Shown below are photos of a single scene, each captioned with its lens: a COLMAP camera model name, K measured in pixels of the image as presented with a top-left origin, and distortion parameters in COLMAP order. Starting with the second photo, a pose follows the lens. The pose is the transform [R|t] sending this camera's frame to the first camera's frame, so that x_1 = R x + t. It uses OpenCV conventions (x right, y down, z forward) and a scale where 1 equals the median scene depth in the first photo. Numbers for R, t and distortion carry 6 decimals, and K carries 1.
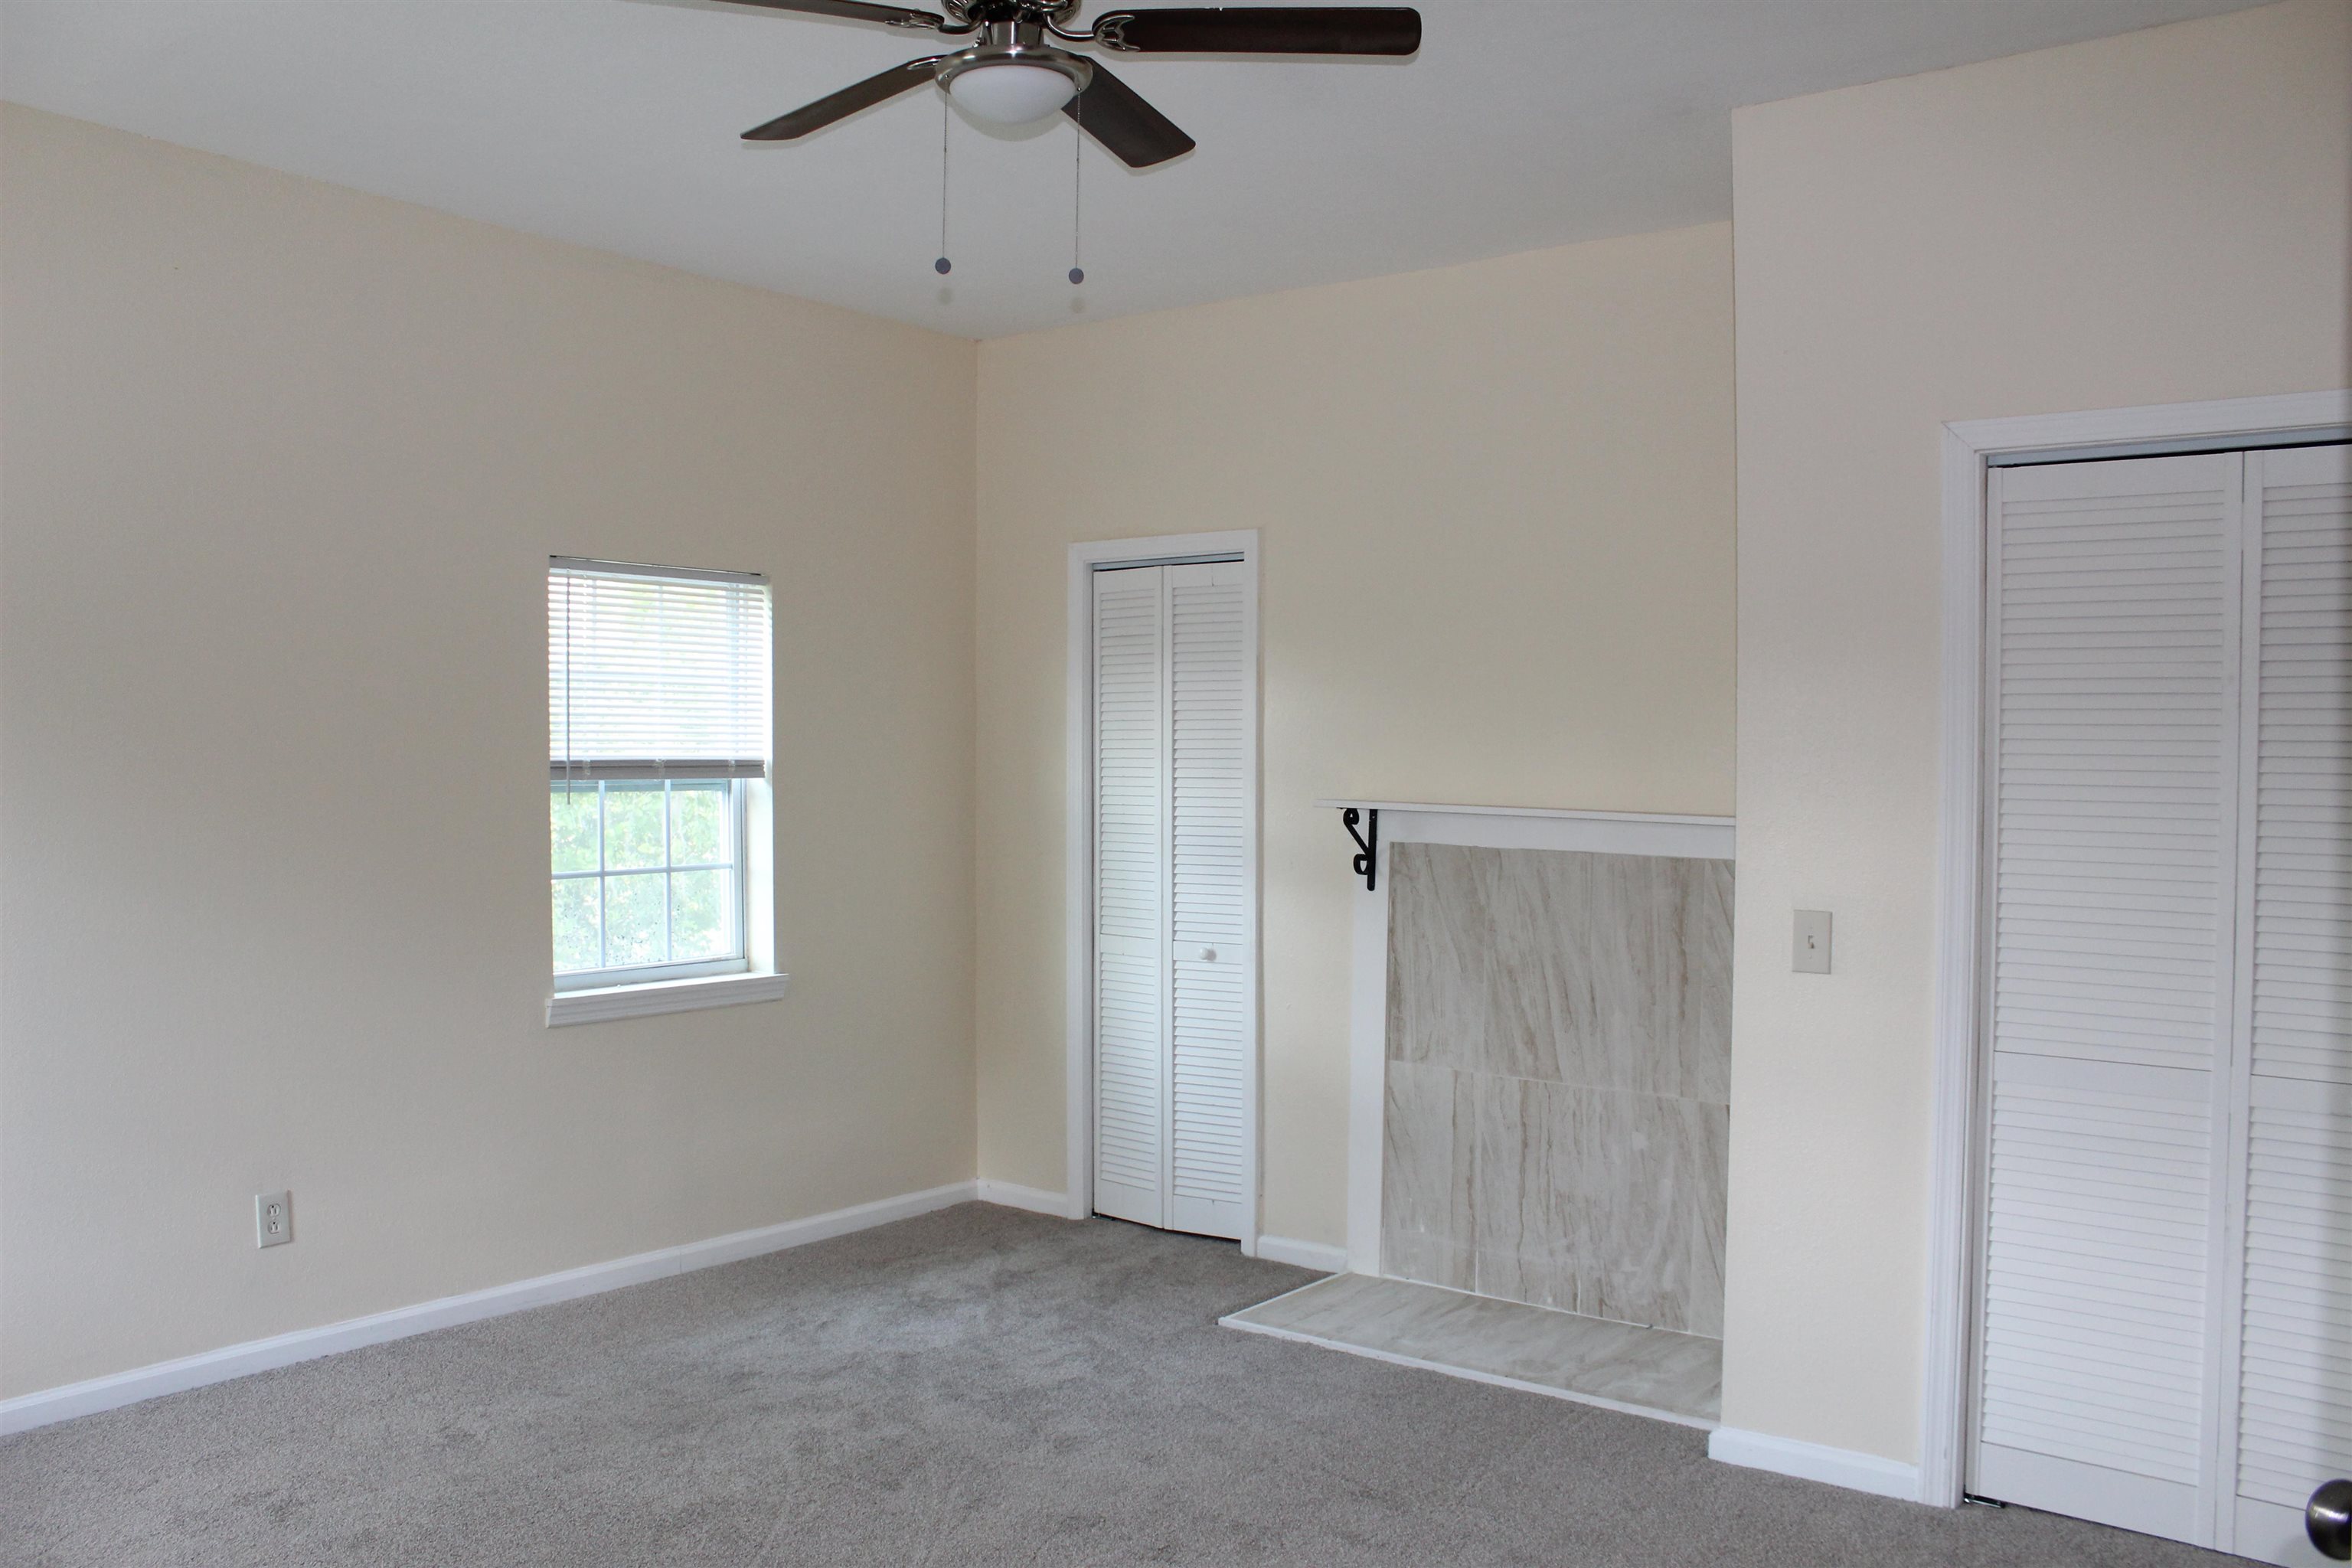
lens RADIAL K [[1944.5, 0, 1162.2], [0, 1944.5, 792.8], [0, 0, 1]] dist [-0.155966, 0.125072]
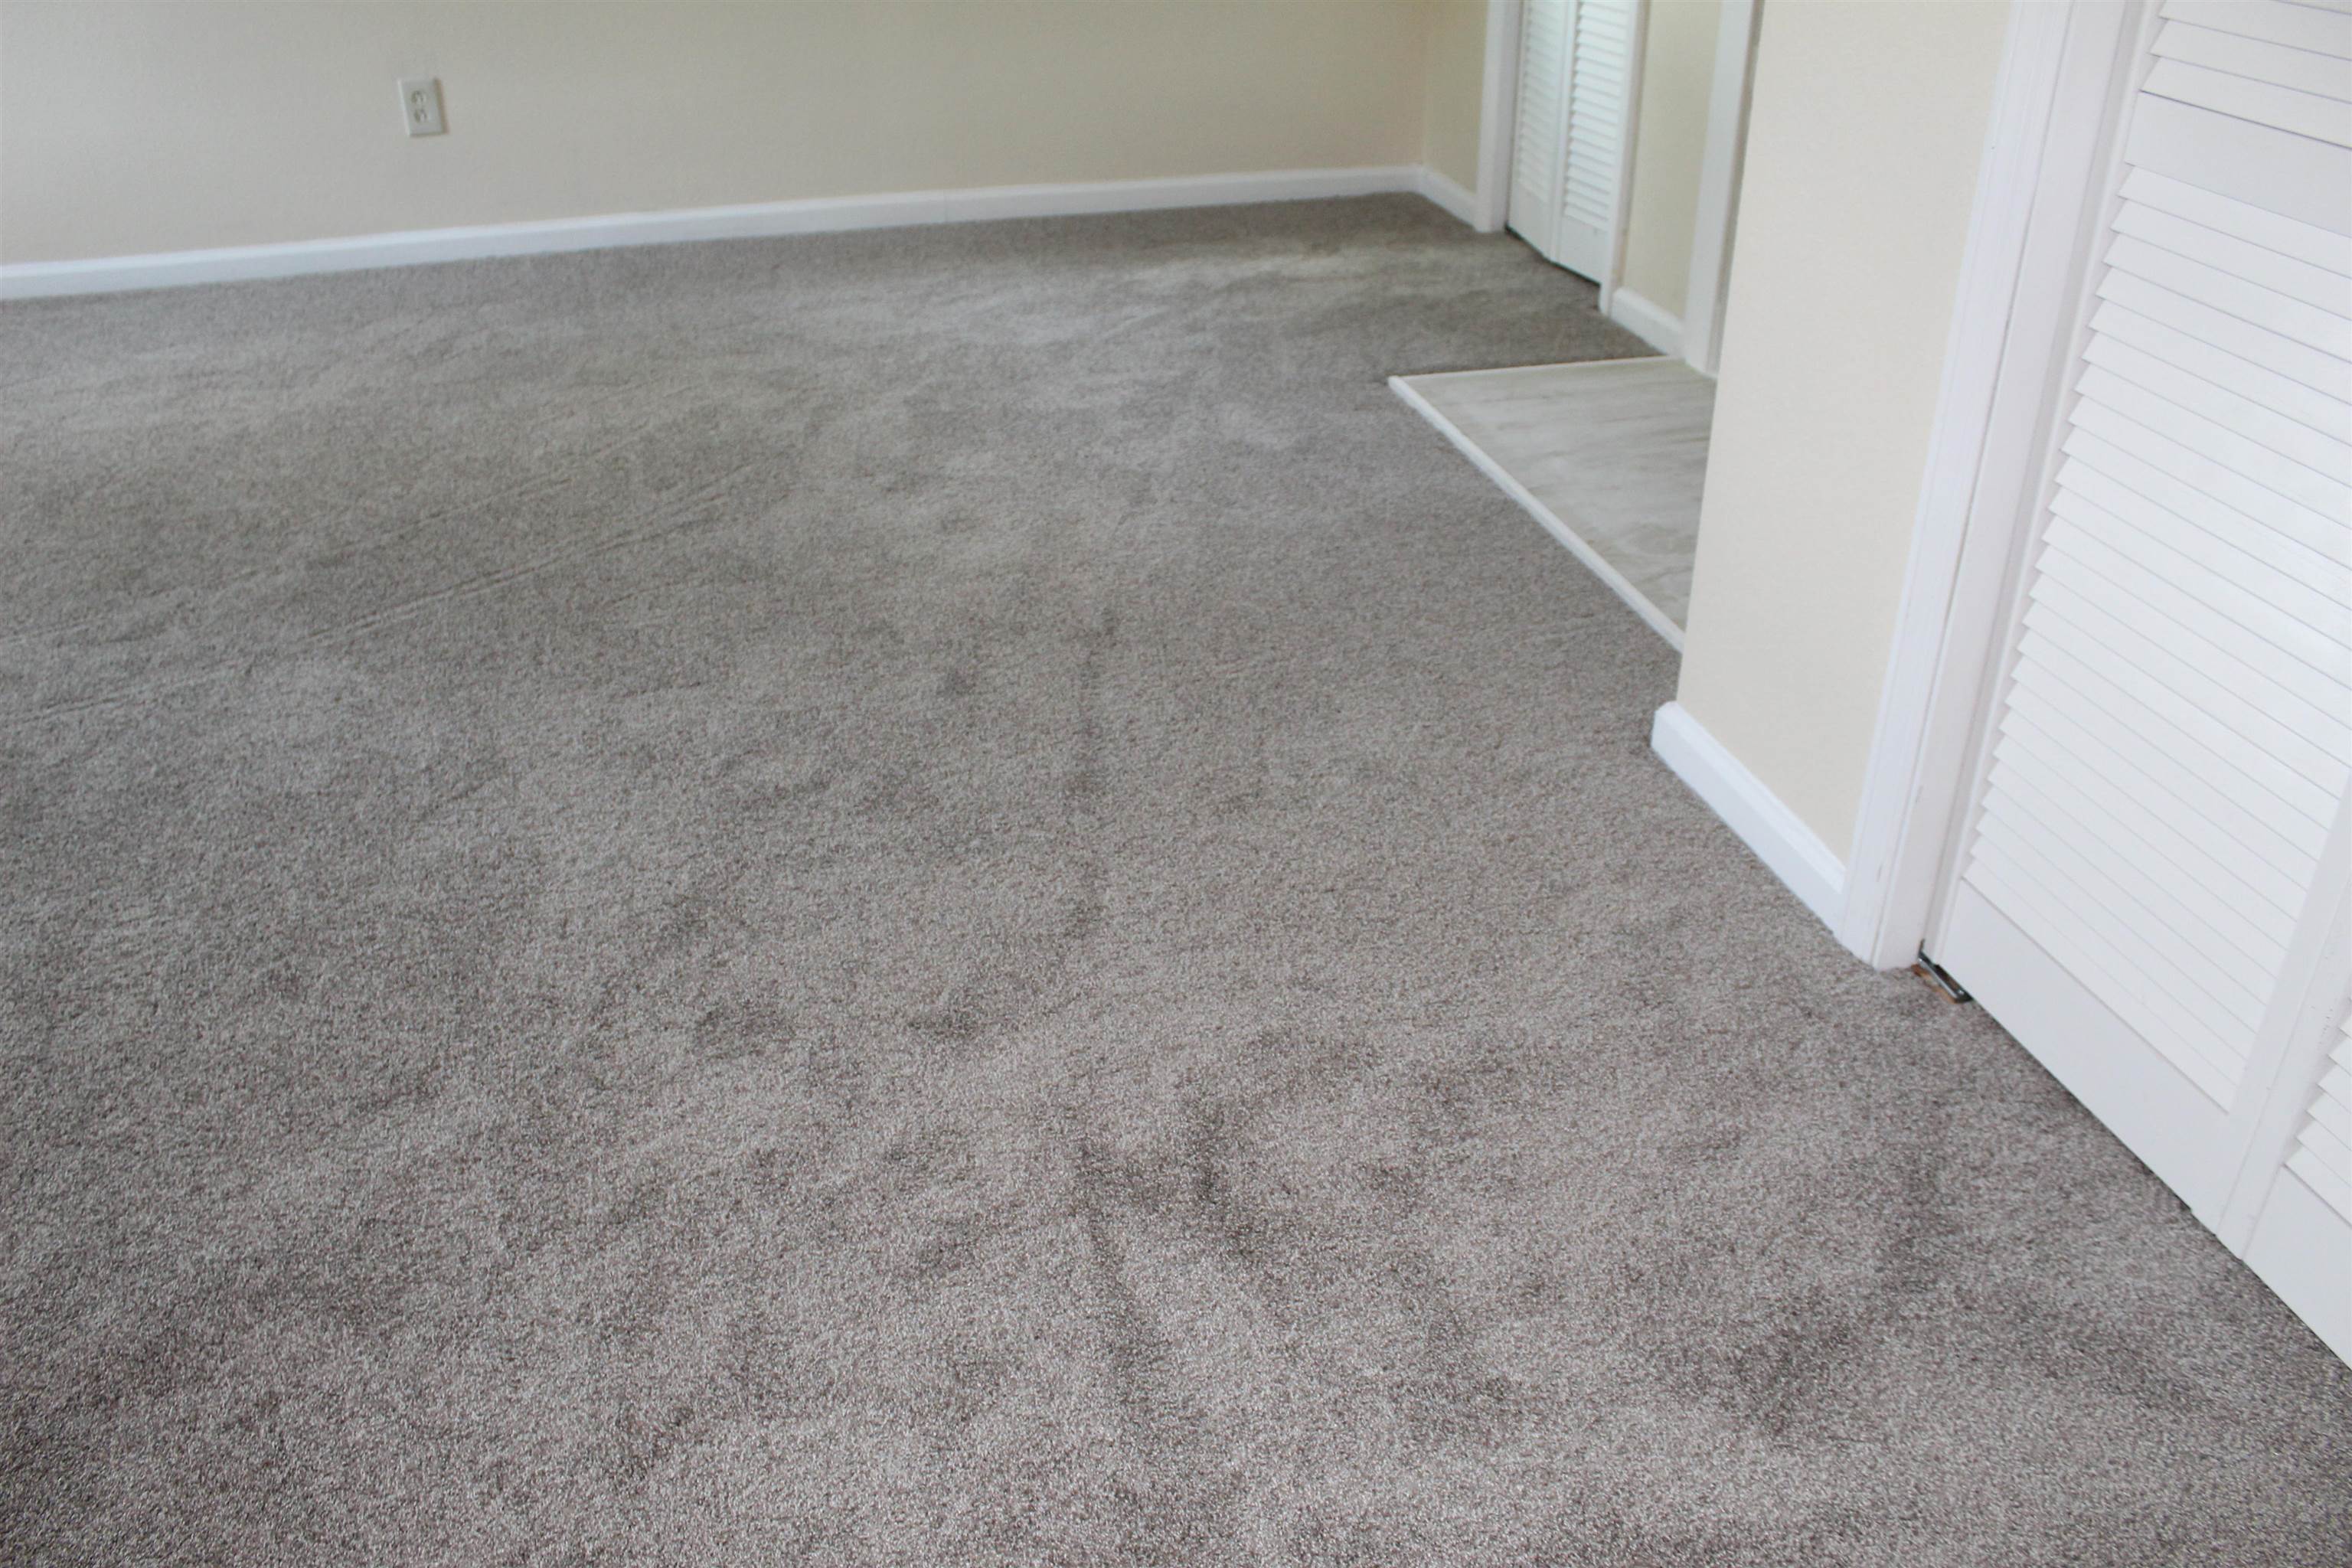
lens RADIAL K [[1944.5, 0, 1177.7], [0, 1944.5, 797.3], [0, 0, 1]] dist [-0.155966, 0.125072]
pose [[0.793672, 0.303211, -0.527397, 0.412310], [-0.003961, 0.869494, 0.493927, 0.052419], [0.608333, -0.389927, 0.691295, 0.394217]]
